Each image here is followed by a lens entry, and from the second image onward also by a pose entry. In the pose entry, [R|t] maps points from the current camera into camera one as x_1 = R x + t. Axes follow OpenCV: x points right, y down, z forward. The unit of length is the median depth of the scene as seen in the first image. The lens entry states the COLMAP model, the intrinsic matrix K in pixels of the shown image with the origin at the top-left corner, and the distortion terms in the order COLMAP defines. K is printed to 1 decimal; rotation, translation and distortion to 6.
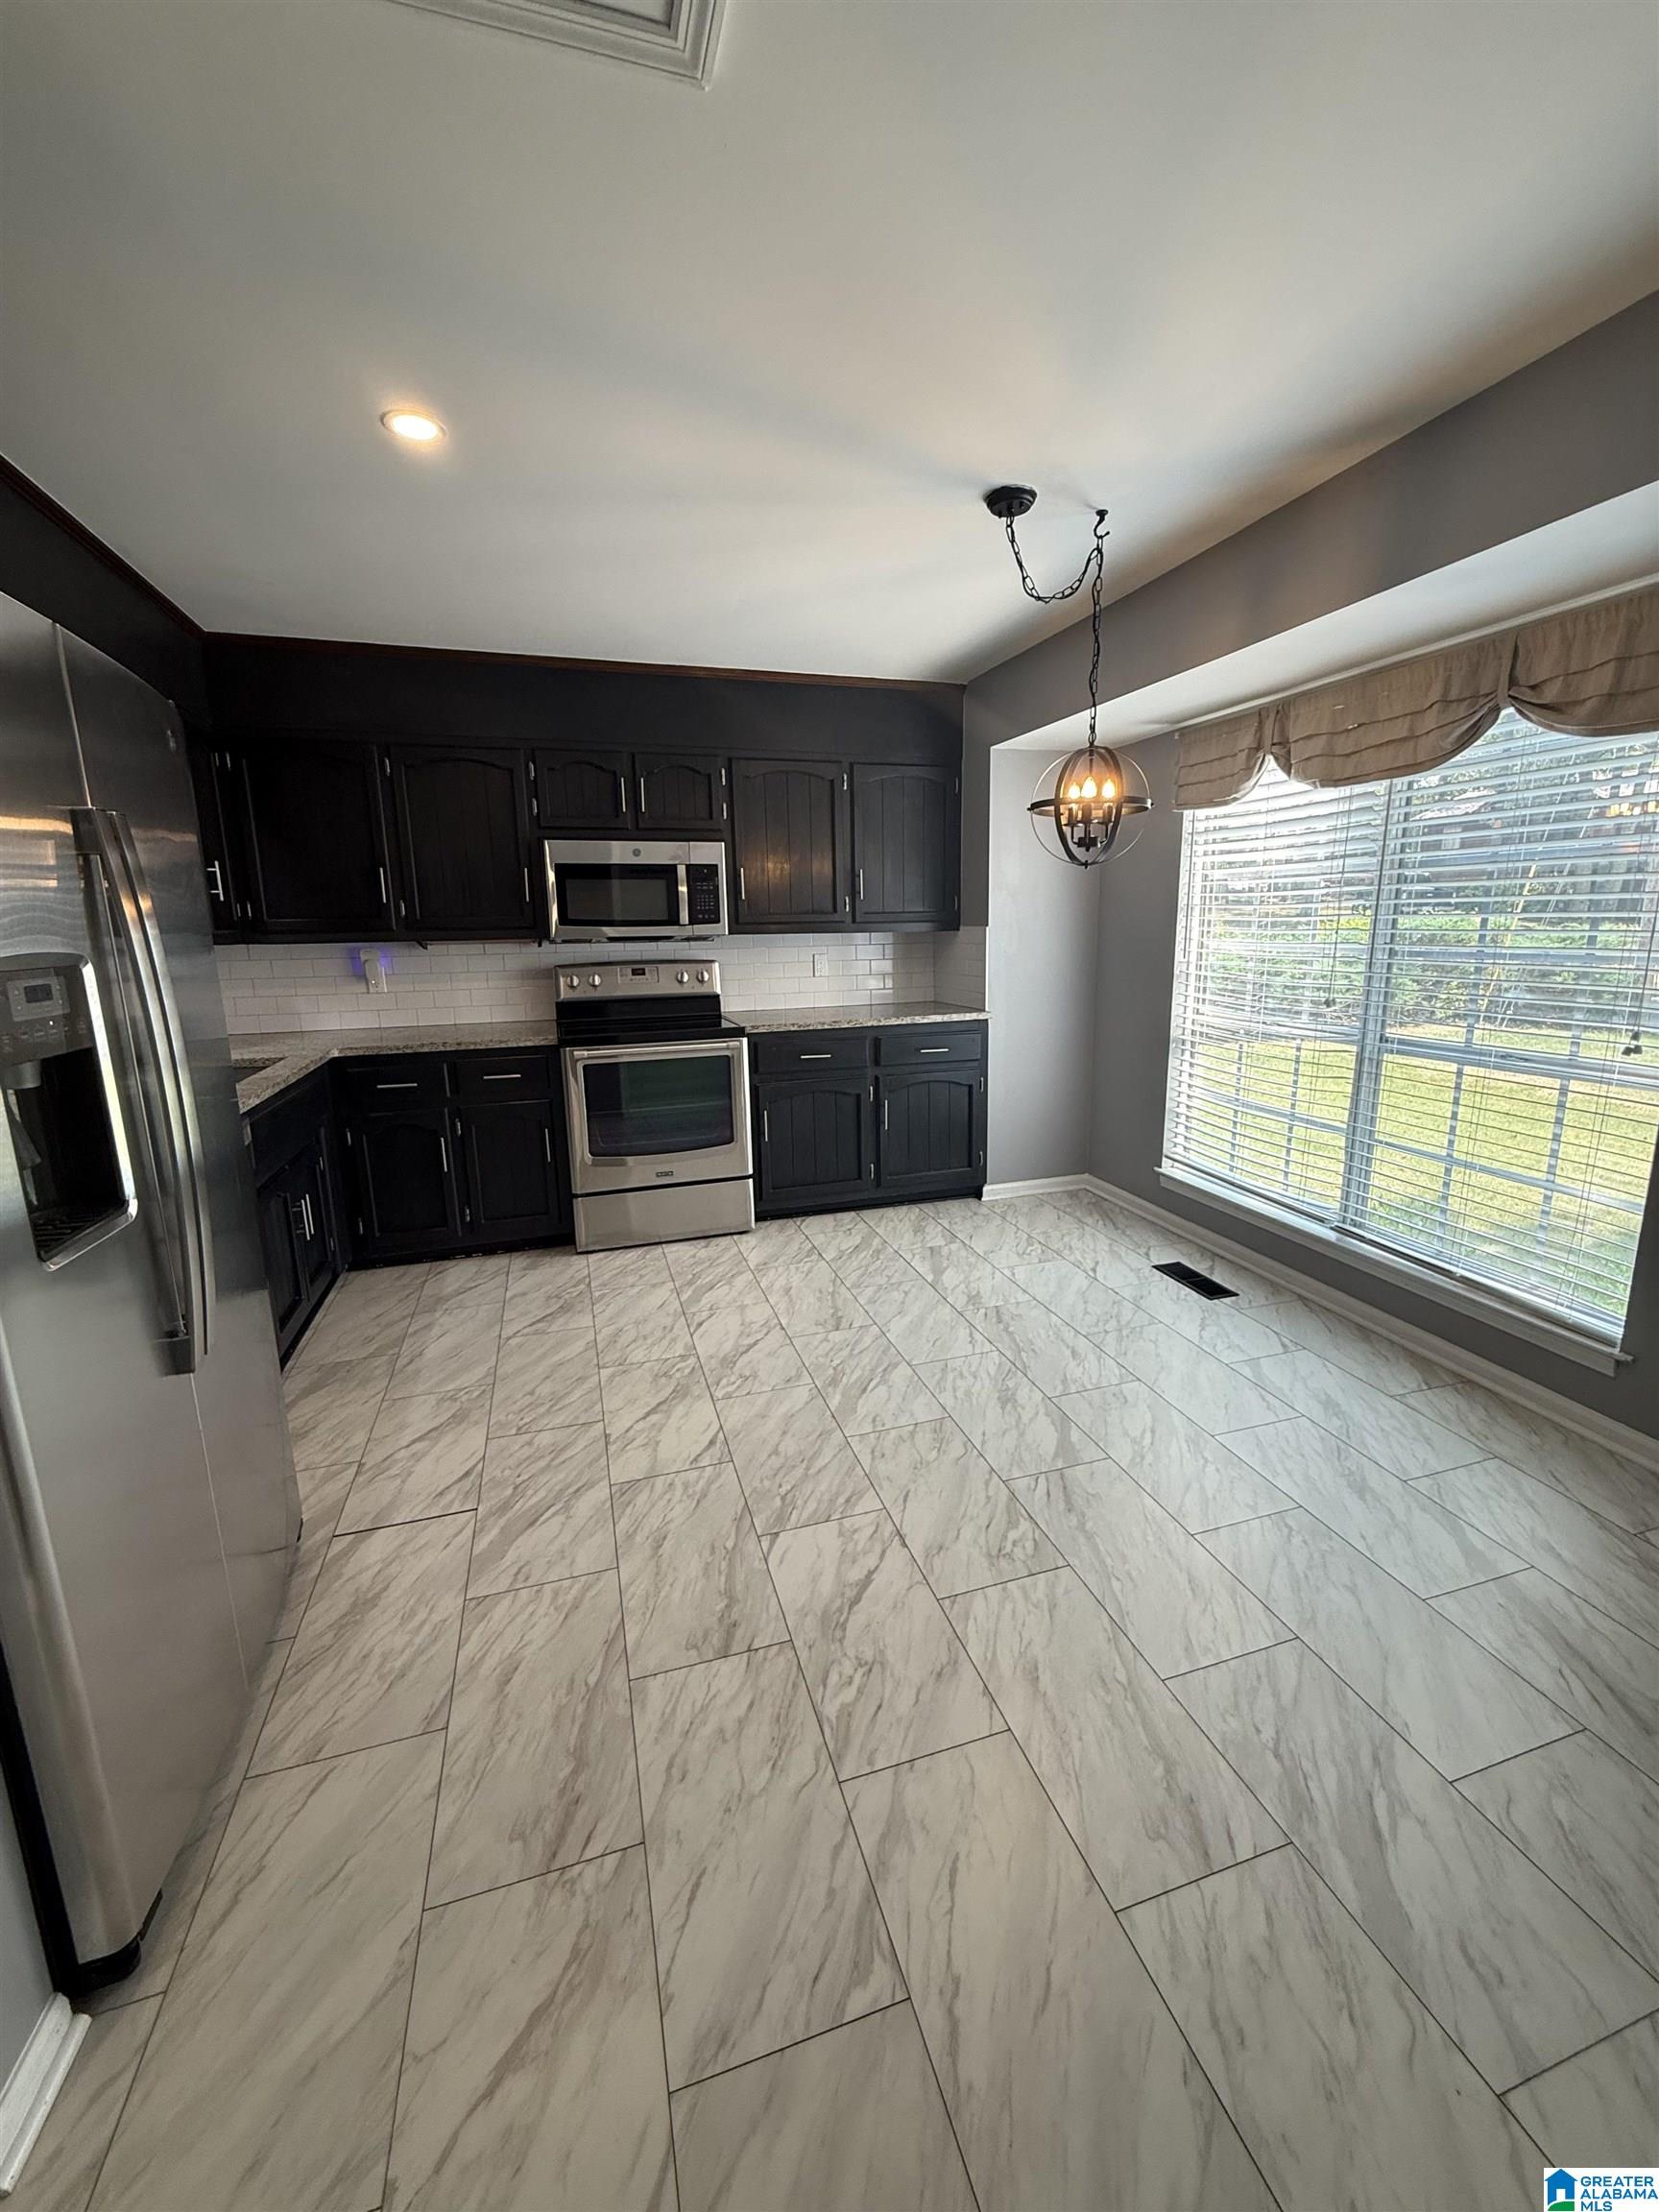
lens RADIAL K [[881.2, 0, 829.4], [0, 881.2, 1105.1], [0, 0, 1]] dist [-0.000899, 0.000242]
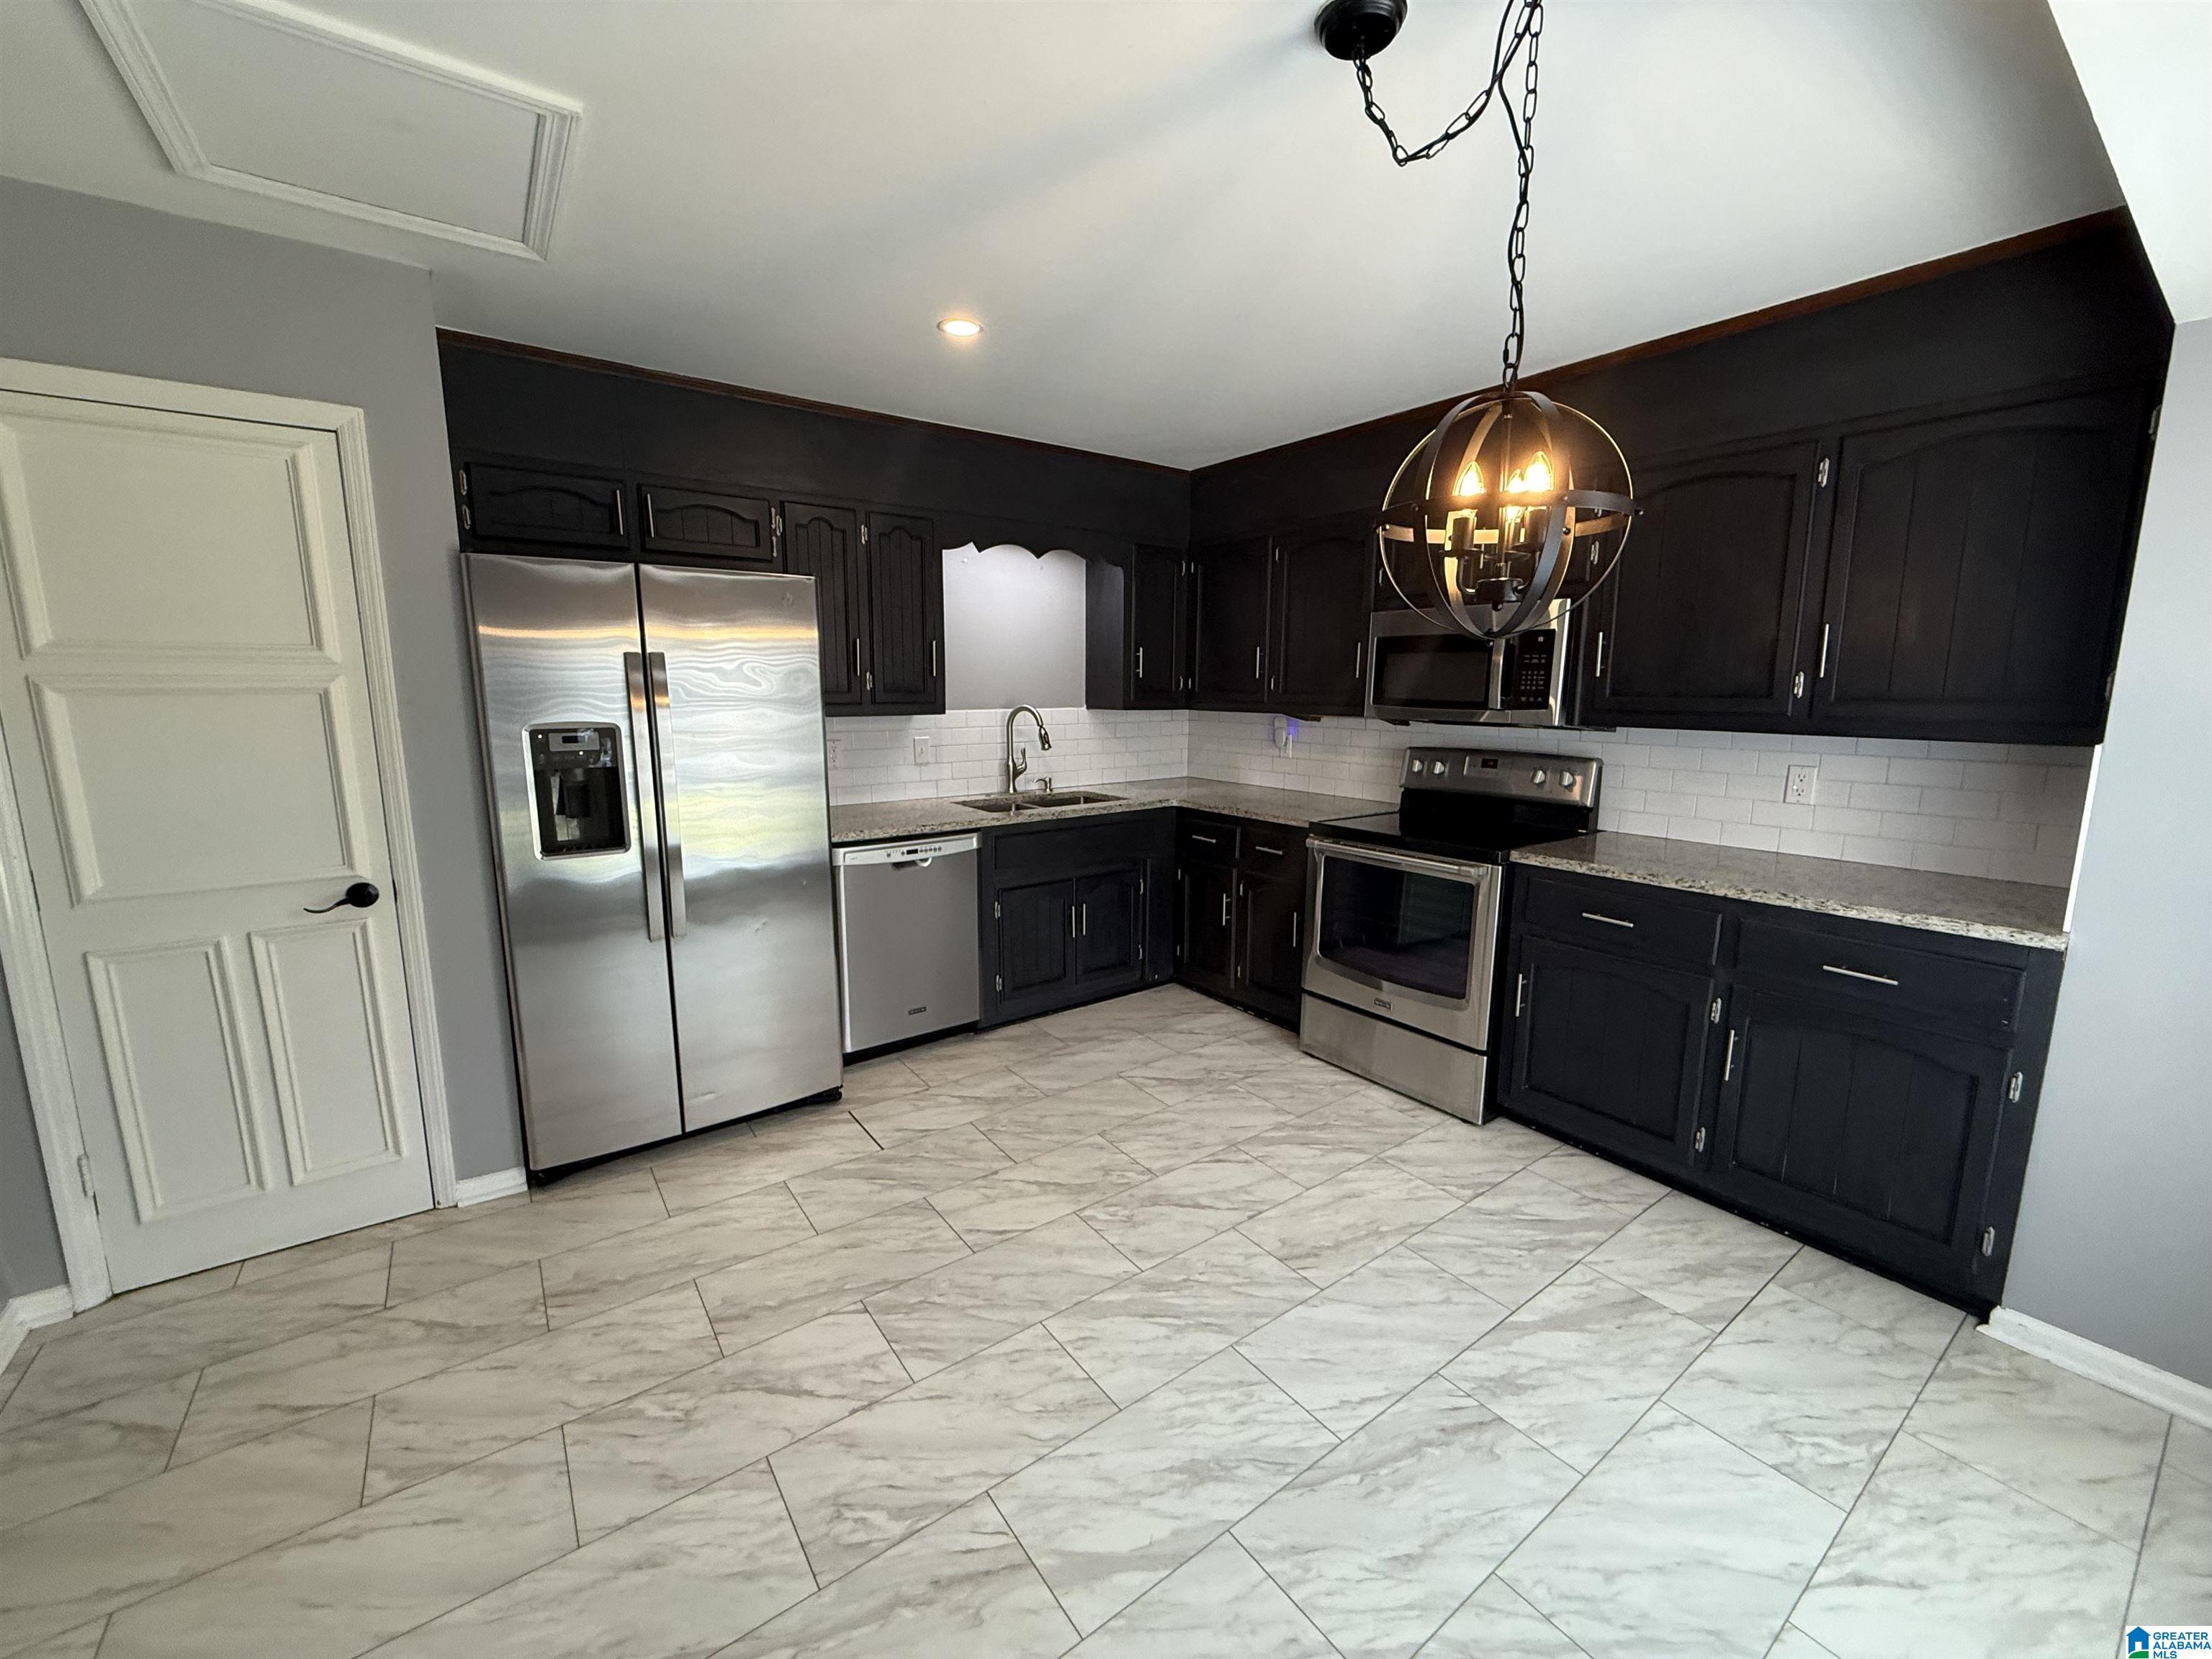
lens RADIAL K [[881.2, 0, 1102.1], [0, 881.2, 829.6], [0, 0, 1]] dist [-0.000899, 0.000242]
pose [[0.317226, 0.172484, -0.932533, 0.584726], [-0.199172, 0.973508, 0.112309, -0.150856], [0.927199, 0.150107, 0.343176, 0.541124]]
